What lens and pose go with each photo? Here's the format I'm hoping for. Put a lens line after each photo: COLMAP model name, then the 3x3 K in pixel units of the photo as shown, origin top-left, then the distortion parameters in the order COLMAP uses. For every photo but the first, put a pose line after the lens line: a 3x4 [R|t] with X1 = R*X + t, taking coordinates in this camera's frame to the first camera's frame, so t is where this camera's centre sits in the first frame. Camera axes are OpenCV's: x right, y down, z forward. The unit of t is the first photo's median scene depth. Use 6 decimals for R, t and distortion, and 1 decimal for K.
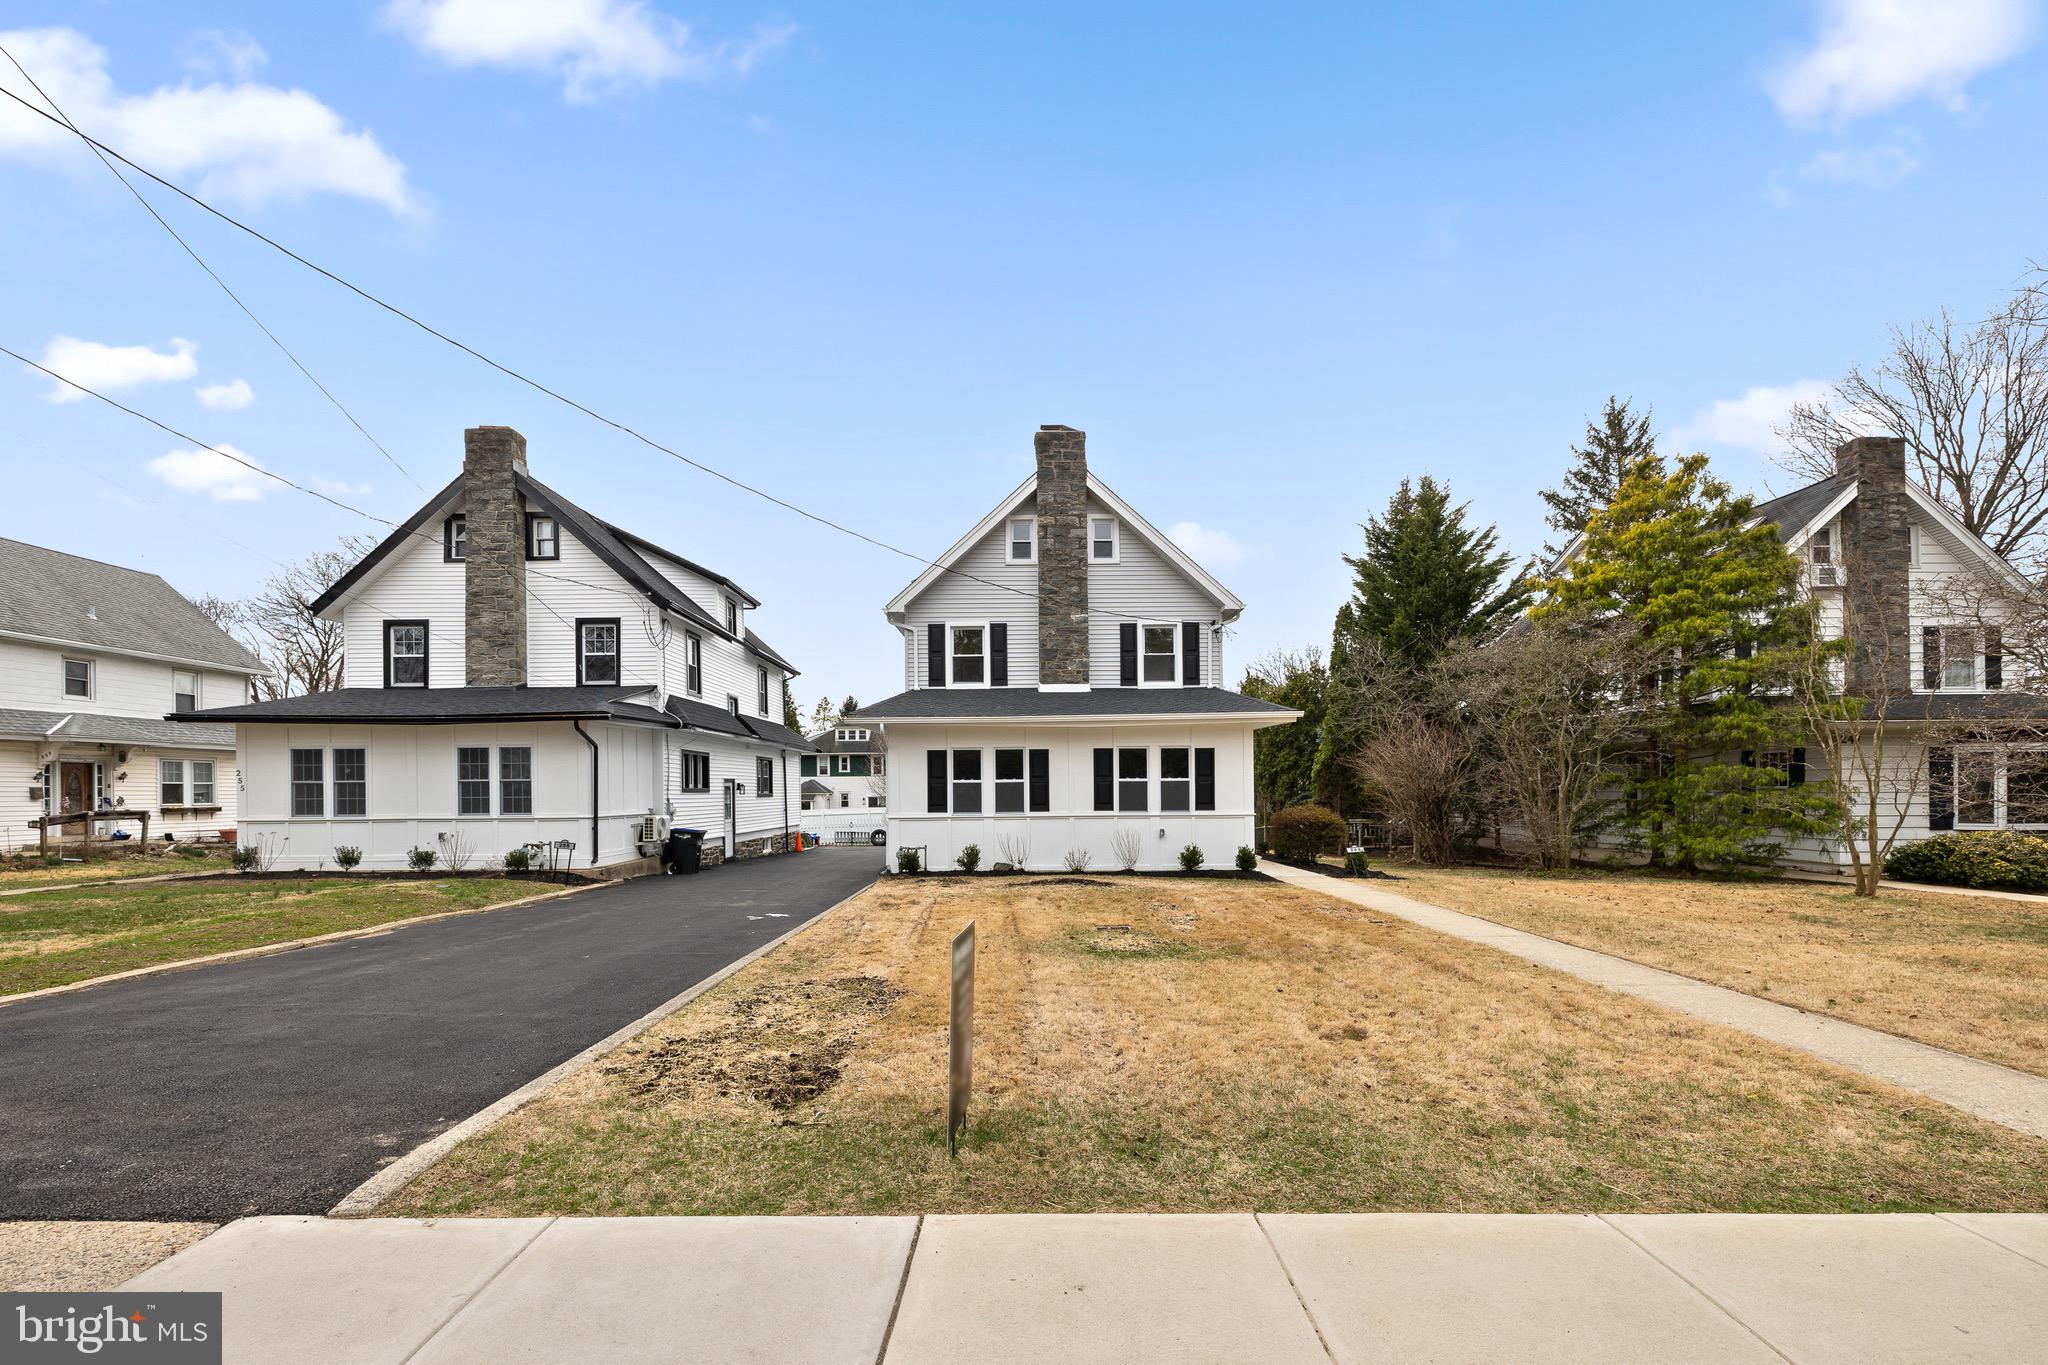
lens RADIAL K [[910.5, 0, 1032.9], [0, 910.5, 810.1], [0, 0, 1]] dist [0.002874, 0.000077]
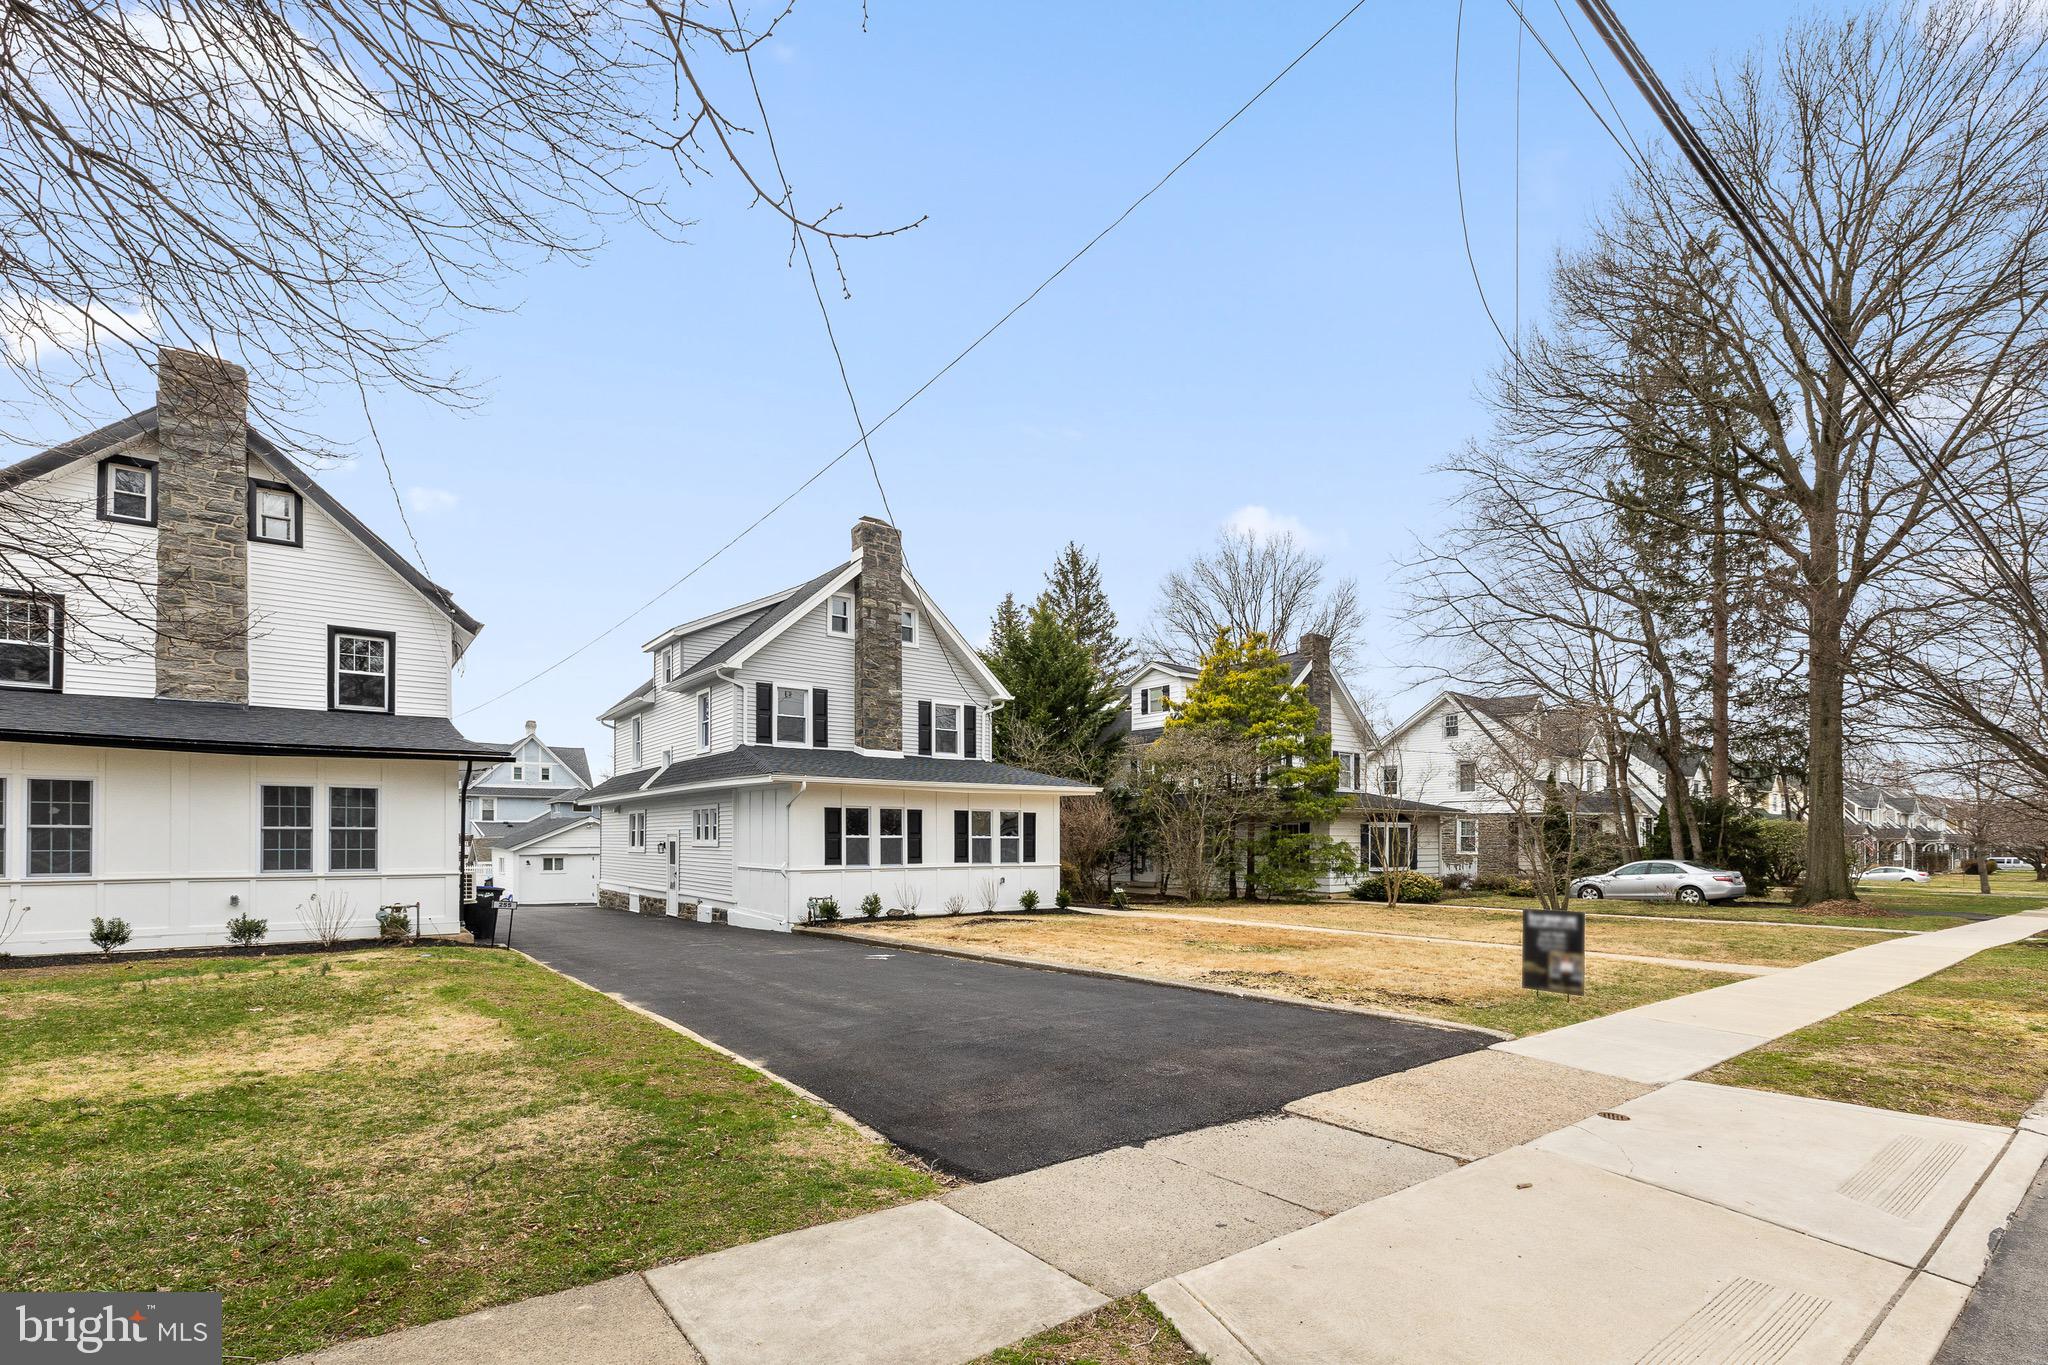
lens RADIAL K [[924.7, 0, 1027.5], [0, 924.7, 853.6], [0, 0, 1]] dist [-0.002113, -0.000318]
pose [[0.793225, 0.000822, 0.608928, -0.519589], [0.008688, 0.999882, -0.012666, 0.004218], [-0.608867, 0.015337, 0.793124, -0.006705]]
